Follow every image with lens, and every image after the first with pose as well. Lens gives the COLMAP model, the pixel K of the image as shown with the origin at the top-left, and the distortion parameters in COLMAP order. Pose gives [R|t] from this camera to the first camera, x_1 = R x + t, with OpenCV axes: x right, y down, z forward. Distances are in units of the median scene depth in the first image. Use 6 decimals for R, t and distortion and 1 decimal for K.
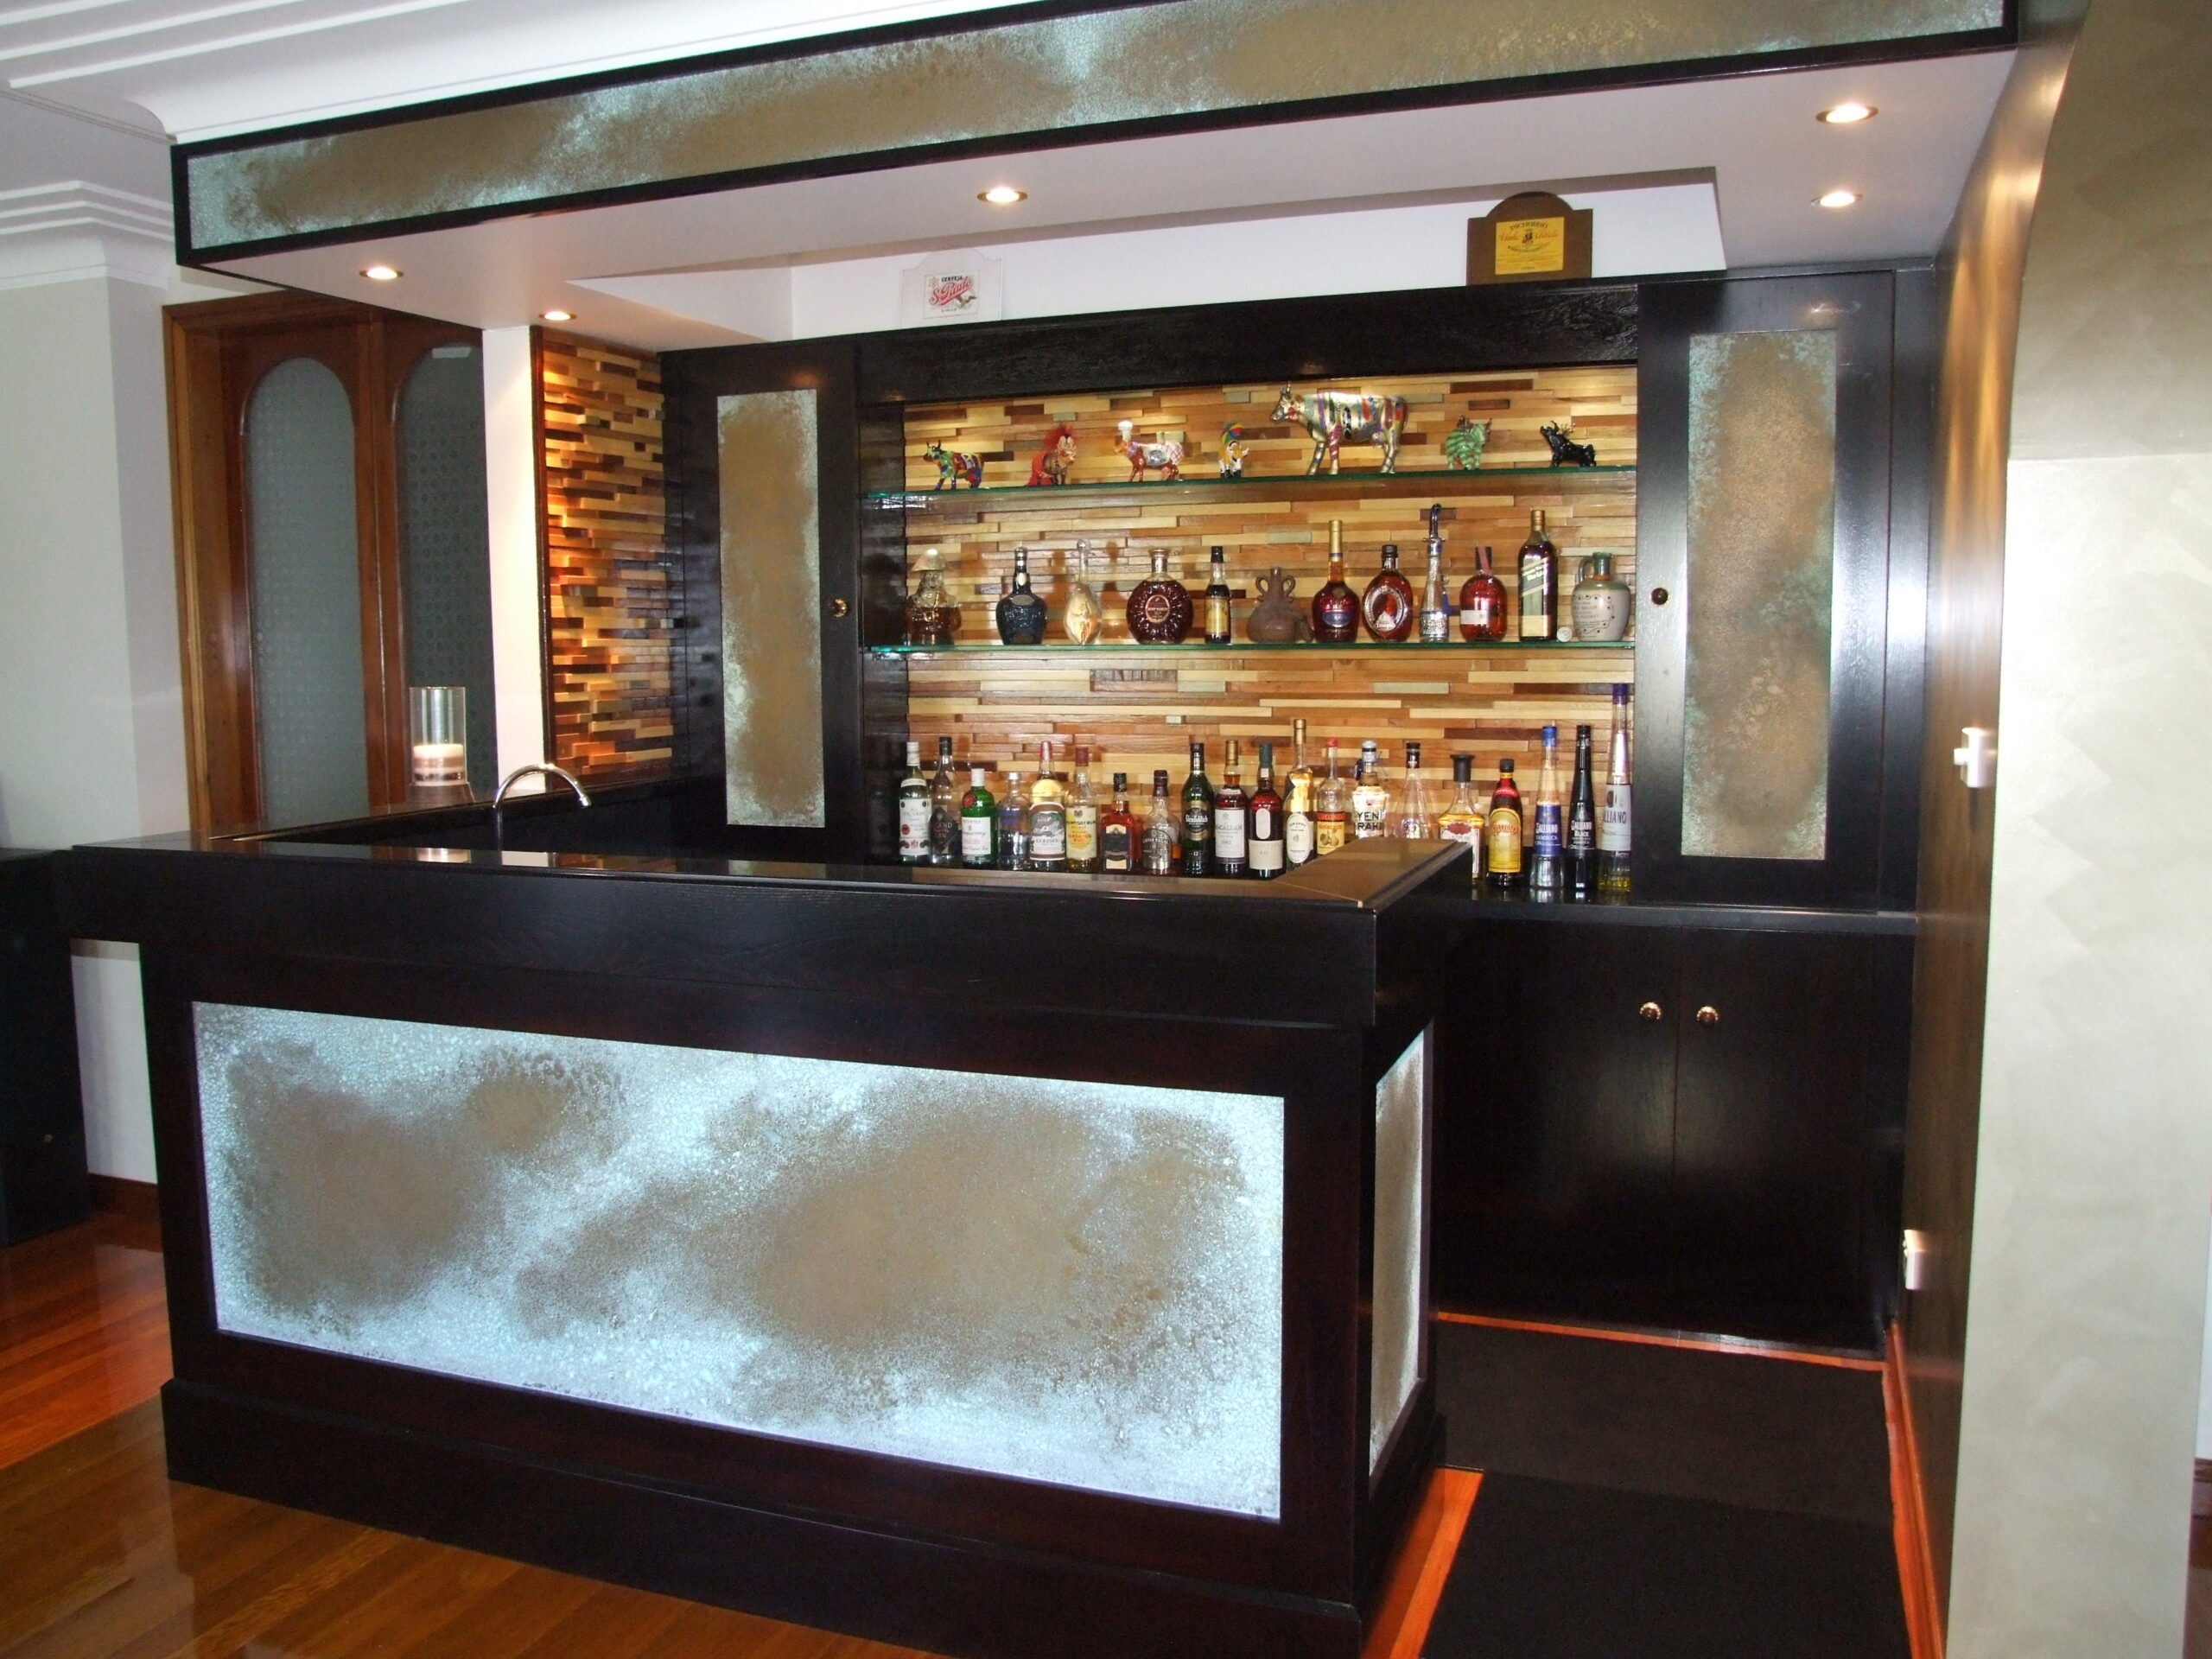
lens RADIAL K [[1797.0, 0, 1090.4], [0, 1797.0, 836.9], [0, 0, 1]] dist [-0.157896, 0.144227]
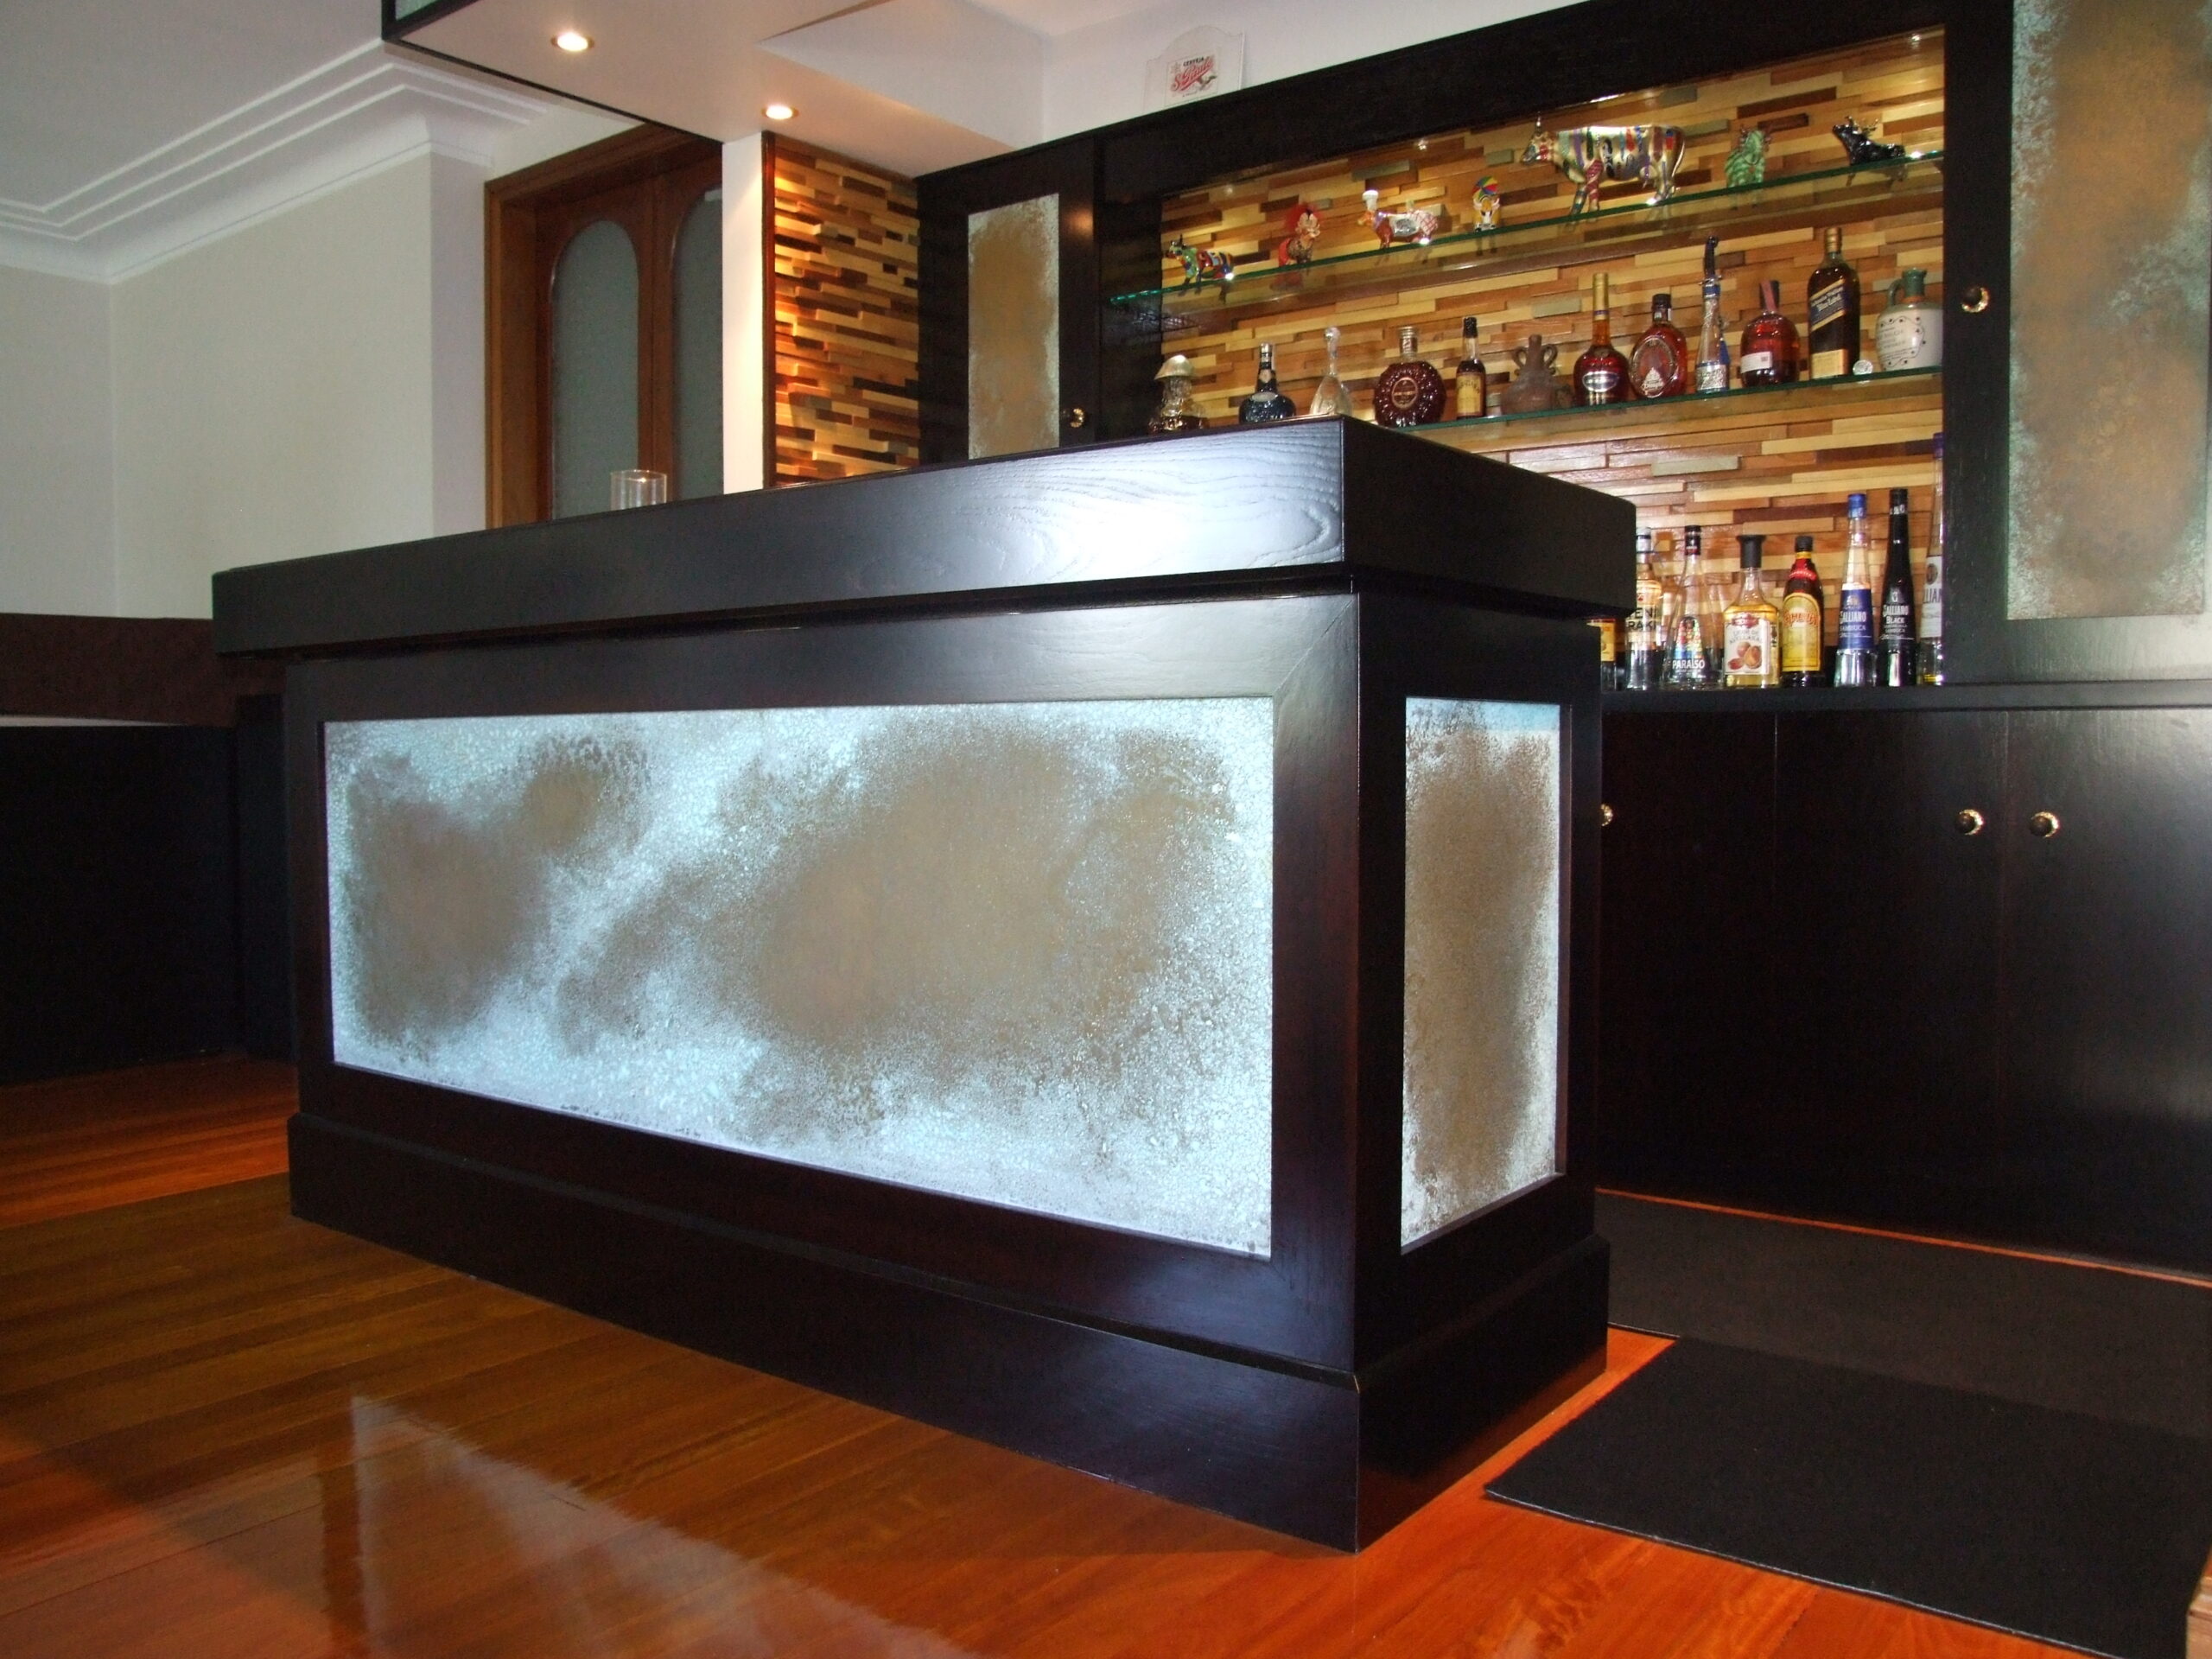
lens RADIAL K [[1797.0, 0, 1090.4], [0, 1797.0, 836.9], [0, 0, 1]] dist [-0.157896, 0.144227]
pose [[0.955800, 0.020820, -0.293278, 0.207036], [-0.036467, 0.998182, -0.047988, 0.194318], [0.291746, 0.056562, 0.954822, 0.167700]]
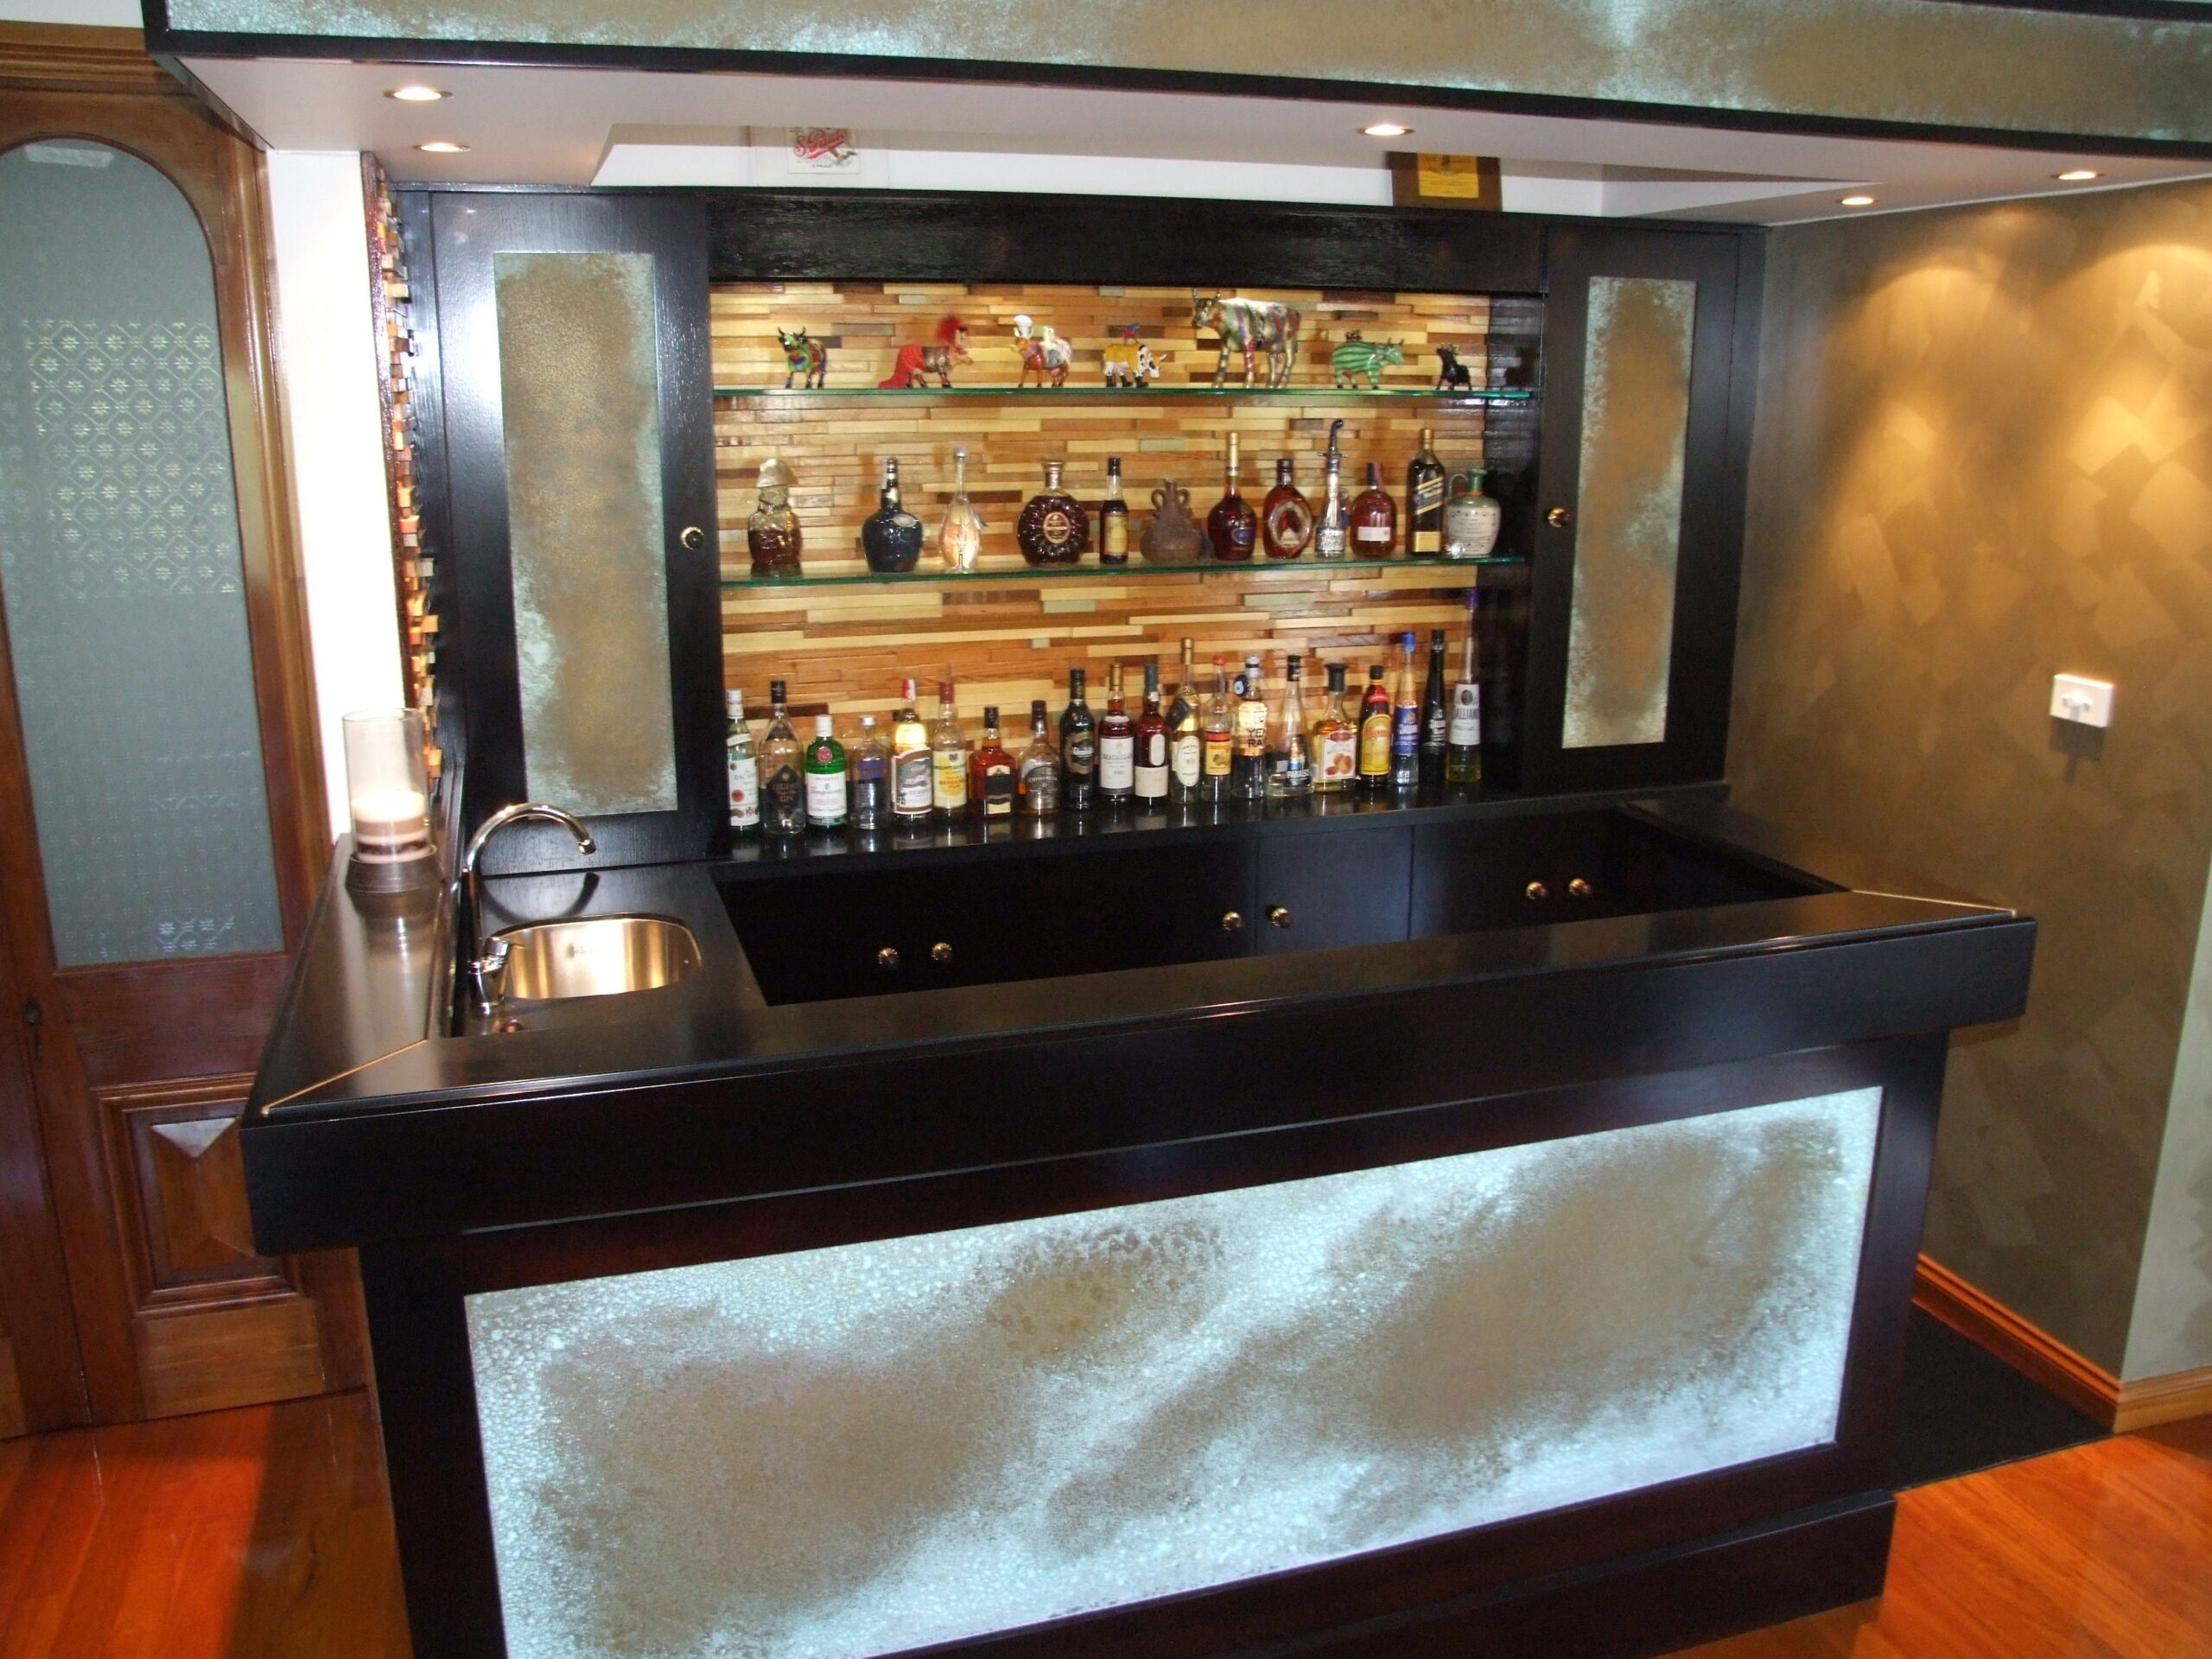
lens RADIAL K [[1797.0, 0, 1090.4], [0, 1797.0, 836.9], [0, 0, 1]] dist [-0.157896, 0.144227]
pose [[0.780272, -0.146731, 0.607985, -0.711685], [0.057921, 0.984866, 0.163352, -0.164249], [-0.622752, -0.092244, 0.776962, 0.374729]]
